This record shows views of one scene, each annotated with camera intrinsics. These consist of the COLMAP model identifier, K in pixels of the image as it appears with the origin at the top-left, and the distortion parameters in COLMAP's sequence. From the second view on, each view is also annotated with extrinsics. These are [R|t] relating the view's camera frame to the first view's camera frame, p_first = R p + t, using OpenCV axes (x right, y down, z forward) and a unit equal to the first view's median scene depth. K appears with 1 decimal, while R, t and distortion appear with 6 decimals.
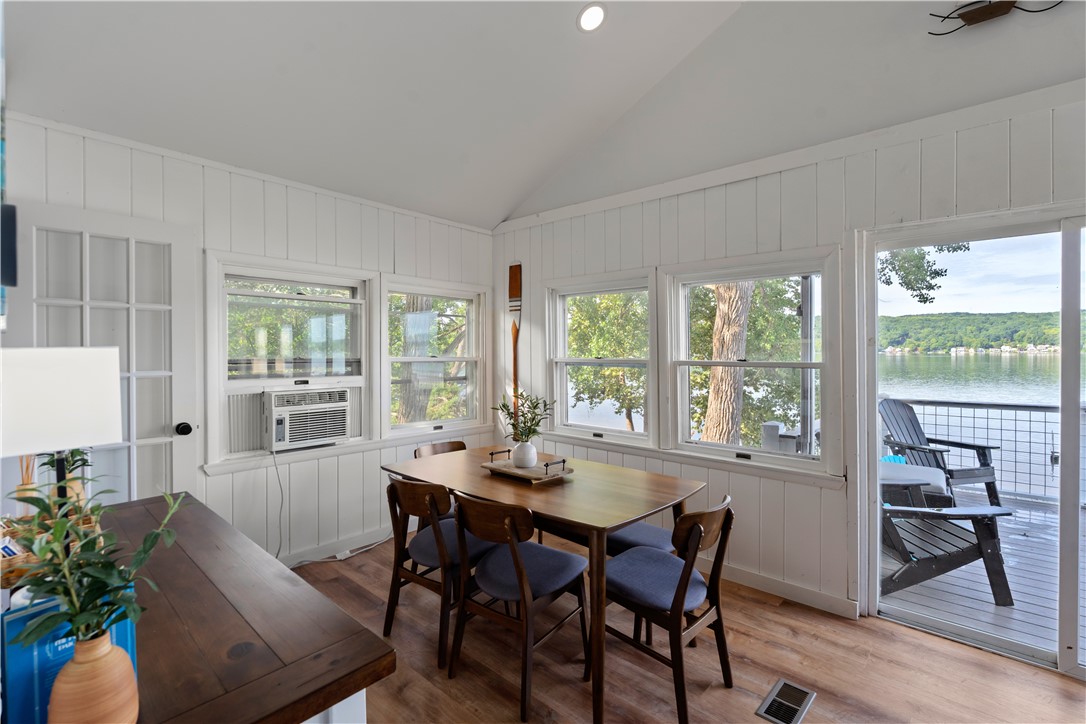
lens RADIAL K [[485.2, 0, 543.0], [0, 485.2, 358.1], [0, 0, 1]] dist [0.011702, 0.000024]
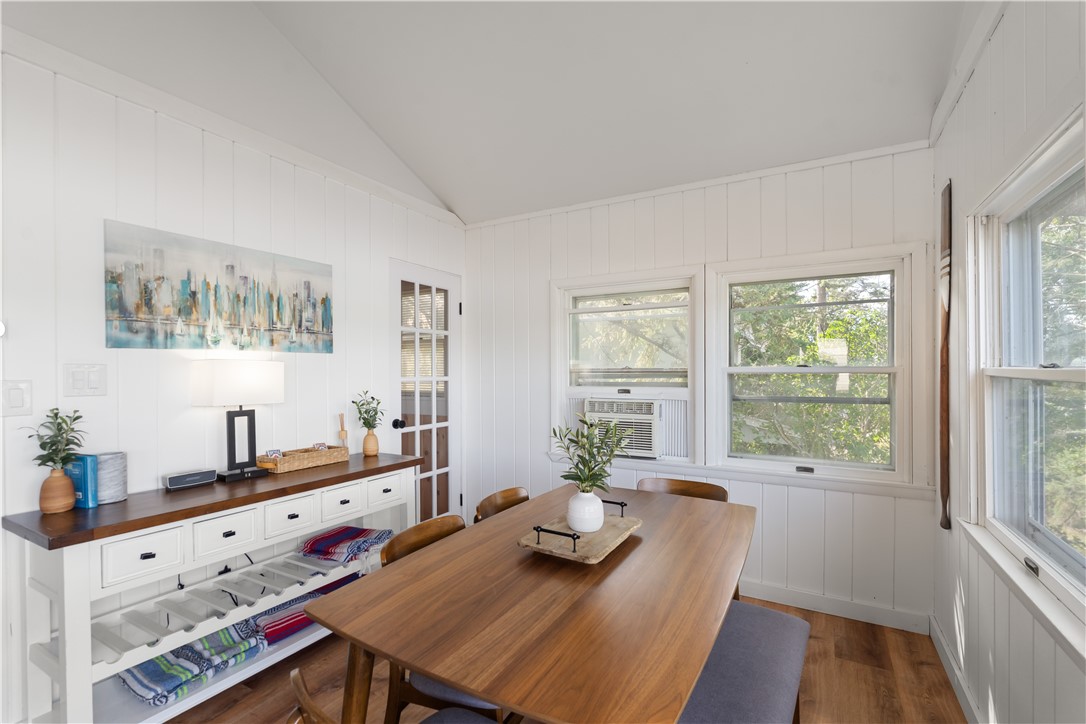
lens RADIAL K [[494.9, 0, 544.9], [0, 494.9, 366.1], [0, 0, 1]] dist [-0.000669, -0.000033]
pose [[0.219587, -0.001906, -0.975591, 0.472520], [-0.000748, 0.999997, -0.002122, -0.000305], [0.975593, 0.001195, 0.219585, 0.607241]]
